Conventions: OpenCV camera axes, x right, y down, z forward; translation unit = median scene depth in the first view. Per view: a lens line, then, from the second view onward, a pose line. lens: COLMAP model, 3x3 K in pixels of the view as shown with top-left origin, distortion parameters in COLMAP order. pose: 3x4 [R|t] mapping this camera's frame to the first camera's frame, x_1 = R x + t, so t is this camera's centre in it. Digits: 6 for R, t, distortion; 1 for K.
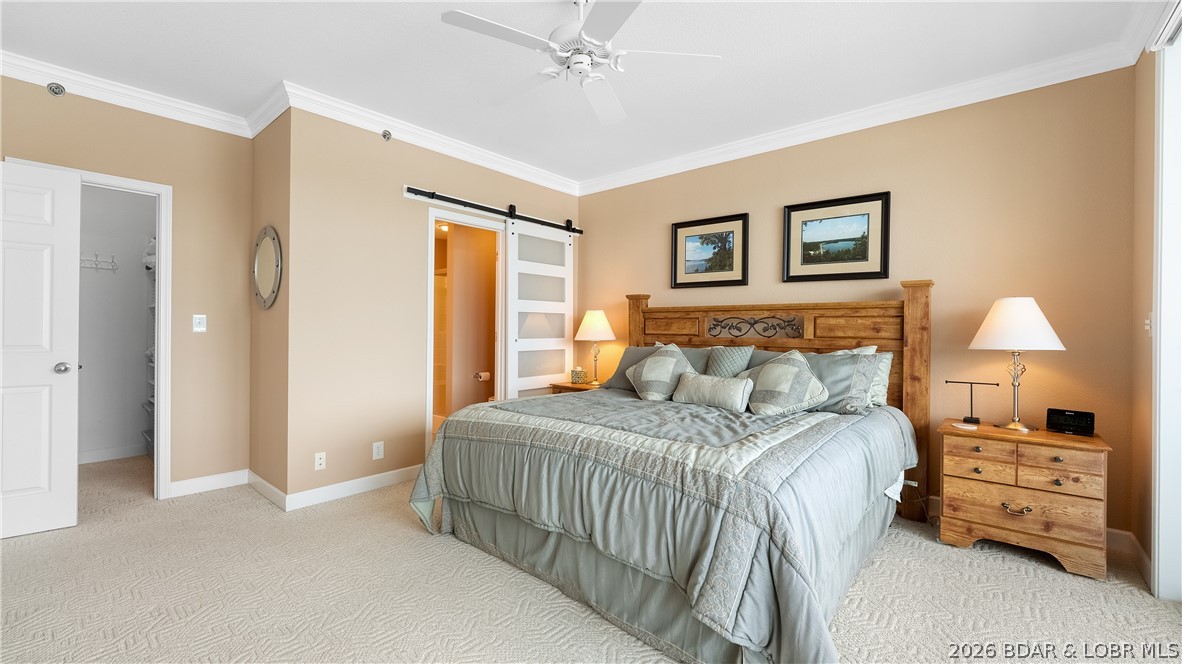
lens RADIAL K [[488.9, 0, 591.0], [0, 488.9, 332.0], [0, 0, 1]] dist [-0.011105, 0.000099]
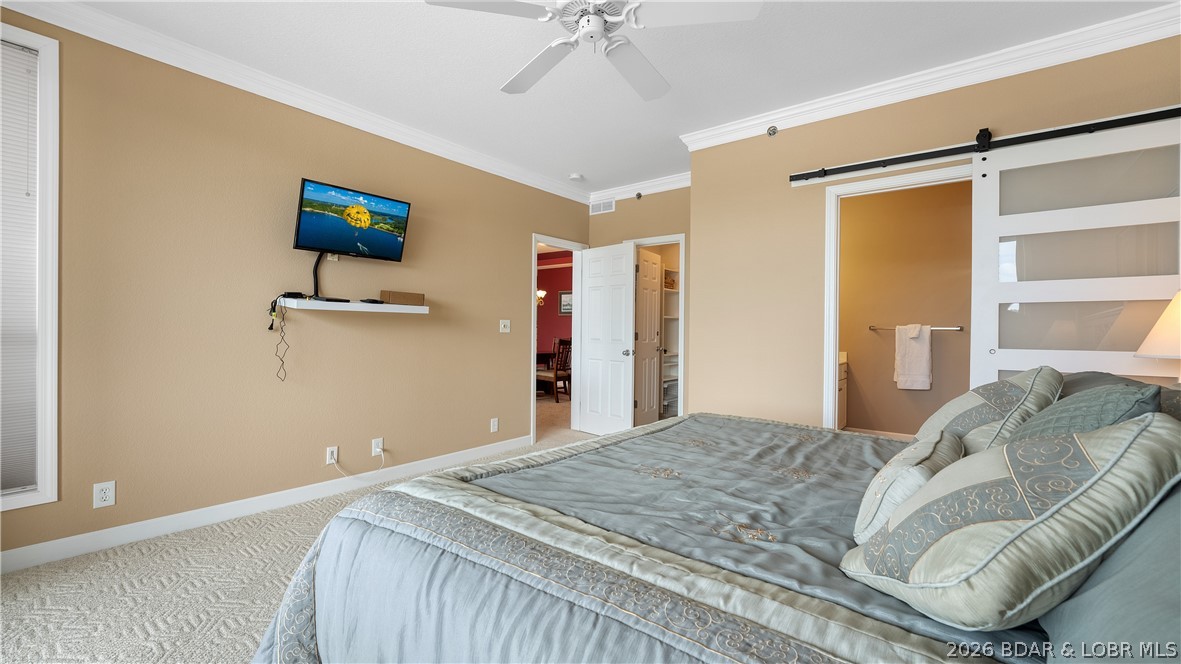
lens RADIAL K [[488.4, 0, 590.5], [0, 488.4, 332.0], [0, 0, 1]] dist [-0.011105, 0.000099]
pose [[0.026322, -0.000739, -0.999653, 0.526498], [-0.011885, 0.999929, -0.001052, 0.000778], [0.999583, 0.011909, 0.026311, 0.602139]]
